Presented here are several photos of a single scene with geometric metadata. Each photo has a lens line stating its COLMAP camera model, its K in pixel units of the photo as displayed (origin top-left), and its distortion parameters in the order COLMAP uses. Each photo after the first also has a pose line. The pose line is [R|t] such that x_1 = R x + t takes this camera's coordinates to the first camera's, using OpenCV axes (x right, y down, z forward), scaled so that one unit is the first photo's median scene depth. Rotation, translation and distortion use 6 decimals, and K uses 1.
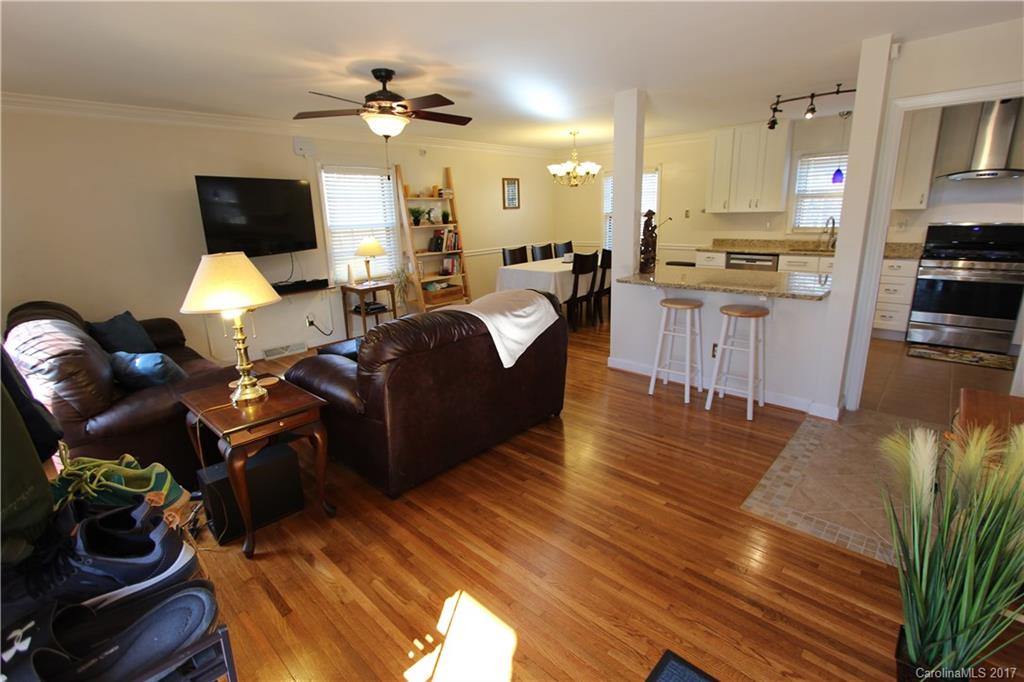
lens RADIAL K [[472.7, 0, 510.5], [0, 472.7, 336.5], [0, 0, 1]] dist [-0.017942, 0.000094]
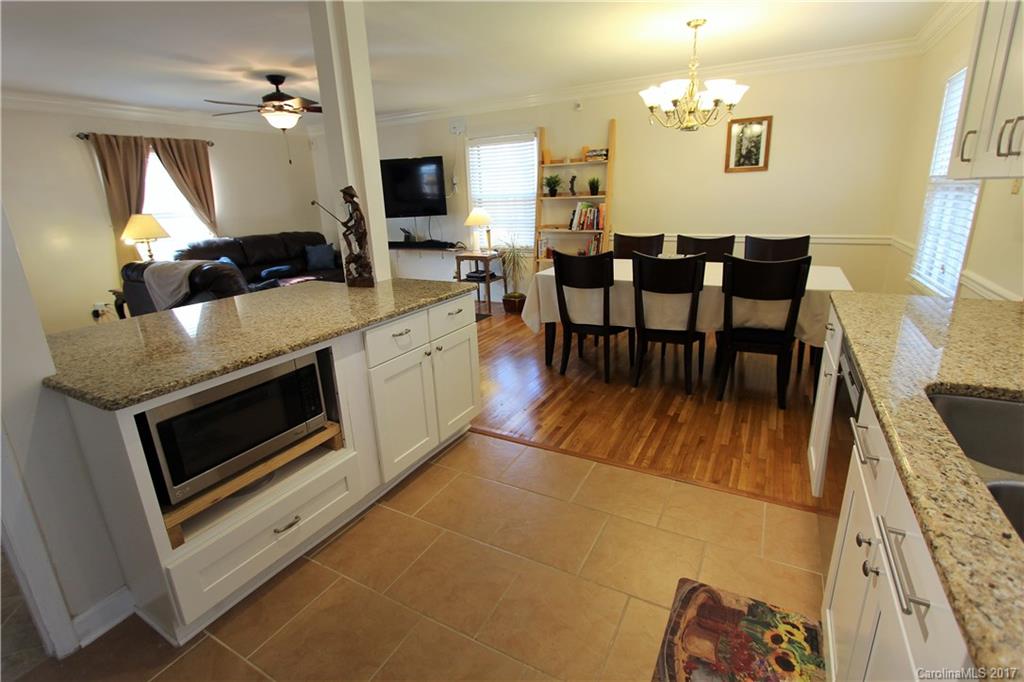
lens RADIAL K [[472.7, 0, 510.5], [0, 472.7, 336.5], [0, 0, 1]] dist [-0.017942, 0.000094]
pose [[0.239555, 0.302209, -0.922650, 0.704255], [-0.219736, 0.942538, 0.251672, -0.205263], [0.945690, 0.142451, 0.292196, 0.751128]]
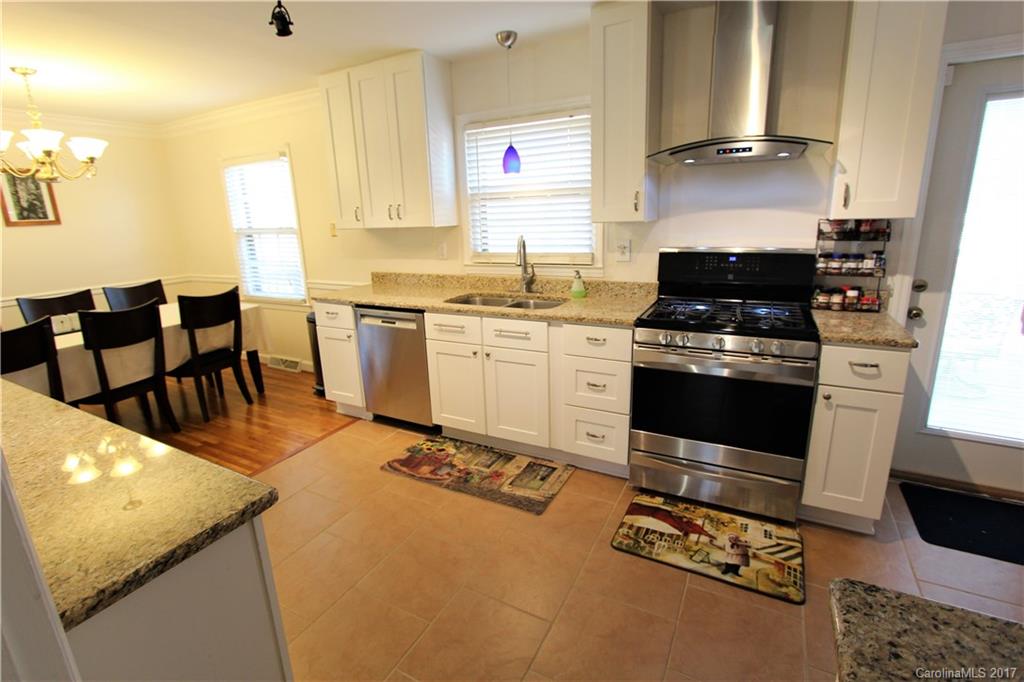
lens RADIAL K [[472.7, 0, 510.5], [0, 472.7, 336.5], [0, 0, 1]] dist [-0.017942, 0.000094]
pose [[0.970070, -0.065008, 0.233961, 0.526693], [0.067065, 0.997748, -0.000839, -0.134761], [-0.233379, 0.016505, 0.972246, 0.456455]]
